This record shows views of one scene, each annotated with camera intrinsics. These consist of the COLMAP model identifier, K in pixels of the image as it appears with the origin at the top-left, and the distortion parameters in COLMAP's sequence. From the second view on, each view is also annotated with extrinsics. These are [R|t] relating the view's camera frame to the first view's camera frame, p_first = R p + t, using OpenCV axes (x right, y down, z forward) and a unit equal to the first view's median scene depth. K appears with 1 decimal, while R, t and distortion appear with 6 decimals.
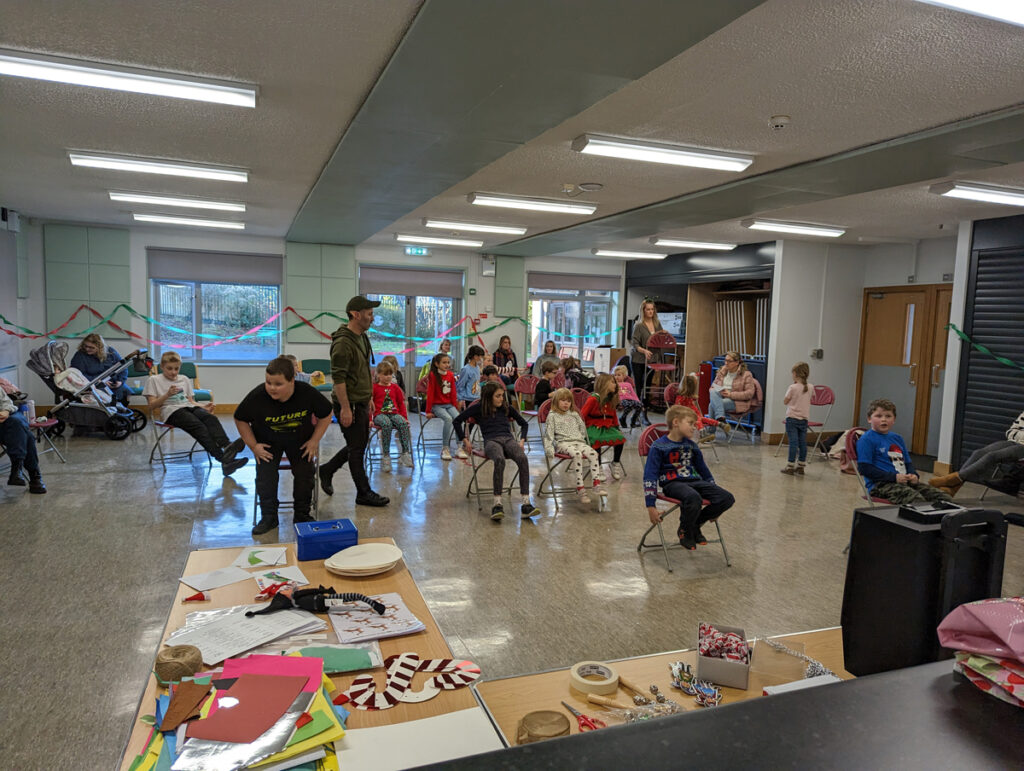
lens RADIAL K [[713.6, 0, 514.0], [0, 713.6, 385.4], [0, 0, 1]] dist [0.013627, -0.001960]
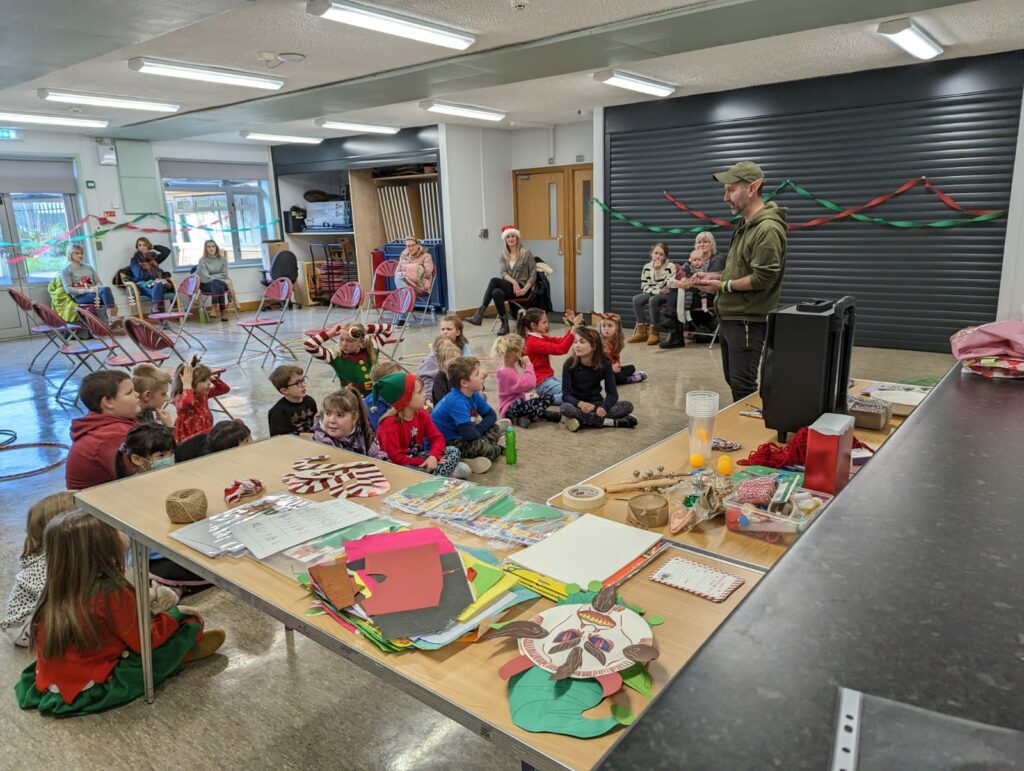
lens RADIAL K [[714.5, 0, 513.2], [0, 714.5, 388.9], [0, 0, 1]] dist [0.038536, -0.022030]
pose [[0.861000, -0.168477, 0.479890, -0.101933], [0.095878, 0.980390, 0.172170, 0.005503], [-0.499486, -0.102227, 0.860269, 0.006035]]
